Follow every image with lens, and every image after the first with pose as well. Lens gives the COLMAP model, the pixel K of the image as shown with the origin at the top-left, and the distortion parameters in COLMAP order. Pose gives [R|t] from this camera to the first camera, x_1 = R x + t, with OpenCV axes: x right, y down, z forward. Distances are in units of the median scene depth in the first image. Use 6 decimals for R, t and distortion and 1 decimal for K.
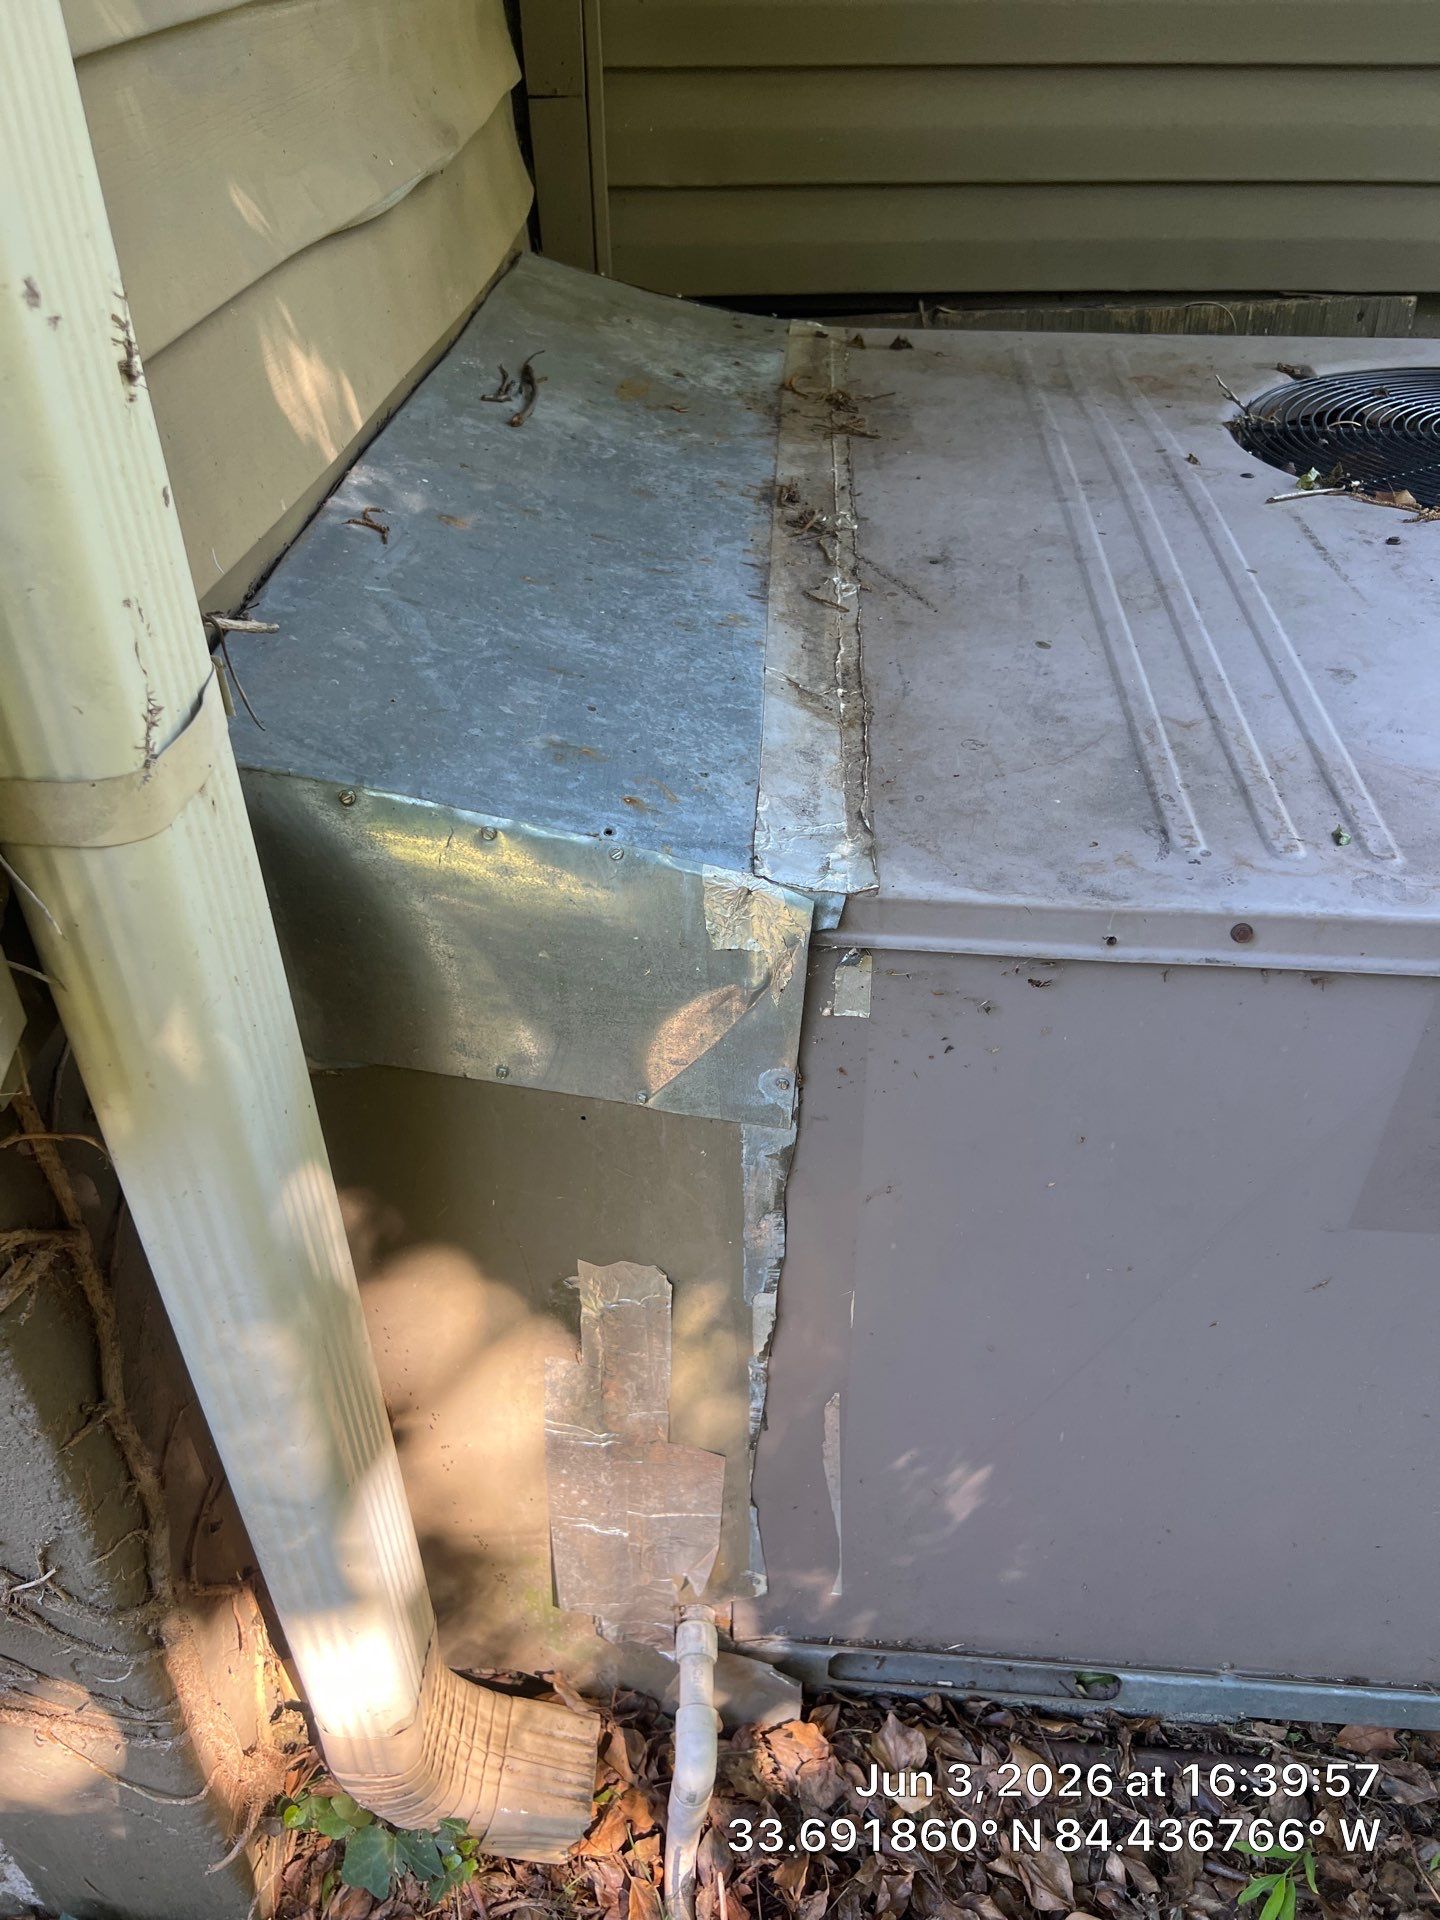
lens RADIAL K [[1451.0, 0, 720.0], [0, 1451.0, 960.0], [0, 0, 1]] dist [0.049407, -0.064052]
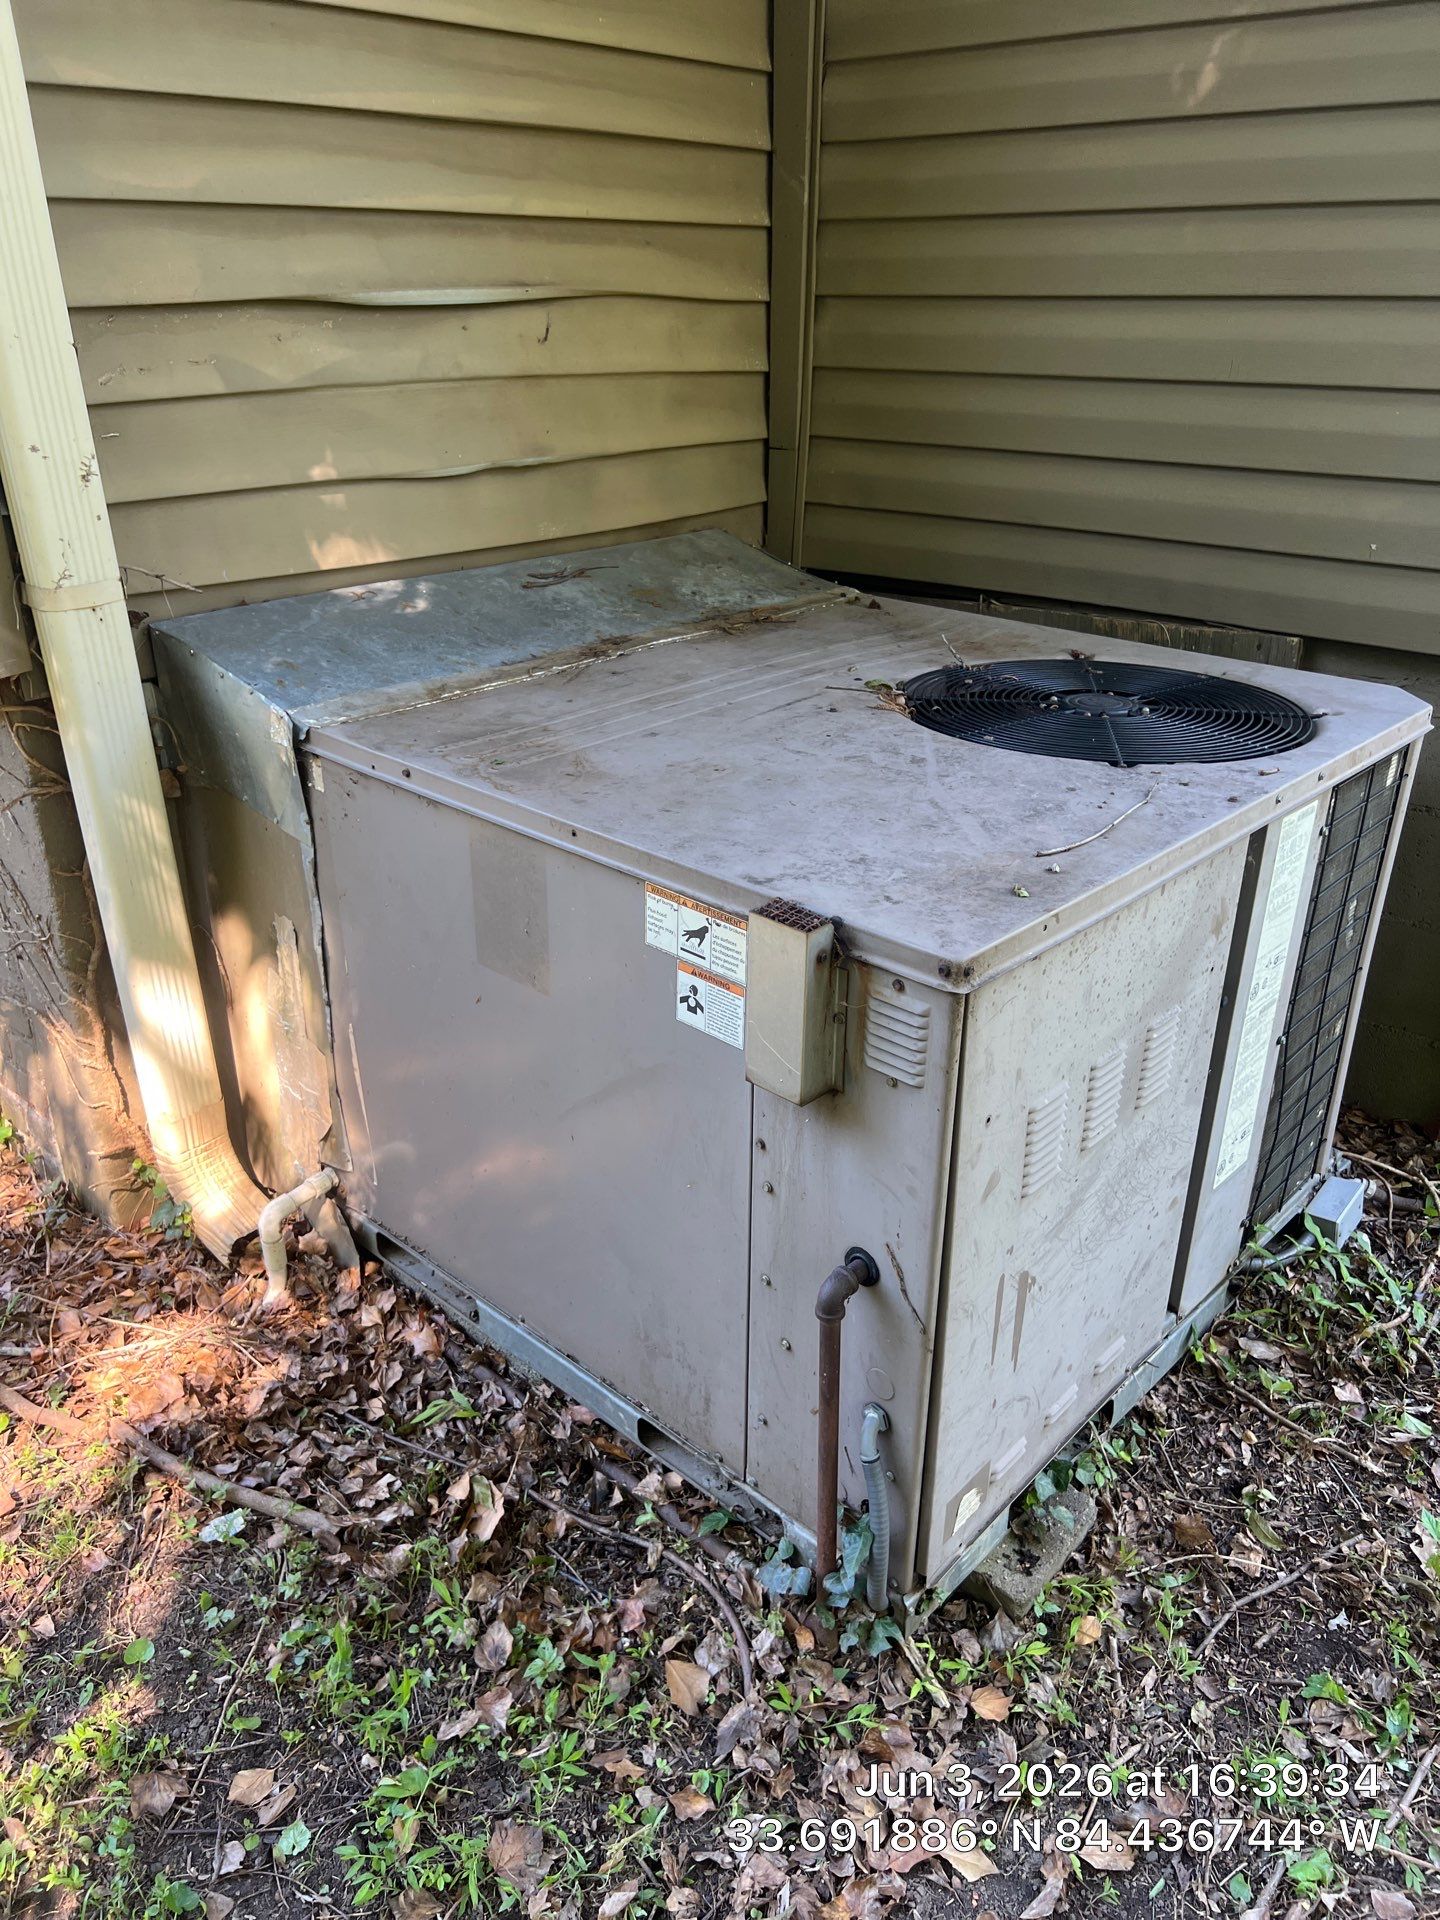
lens RADIAL K [[1451.0, 0, 720.0], [0, 1451.0, 960.0], [0, 0, 1]] dist [0.049407, -0.064052]
pose [[0.777823, 0.273013, -0.566087, 1.768286], [-0.381516, 0.920886, -0.080091, 0.206370], [0.499436, 0.278267, 0.820446, -0.453262]]
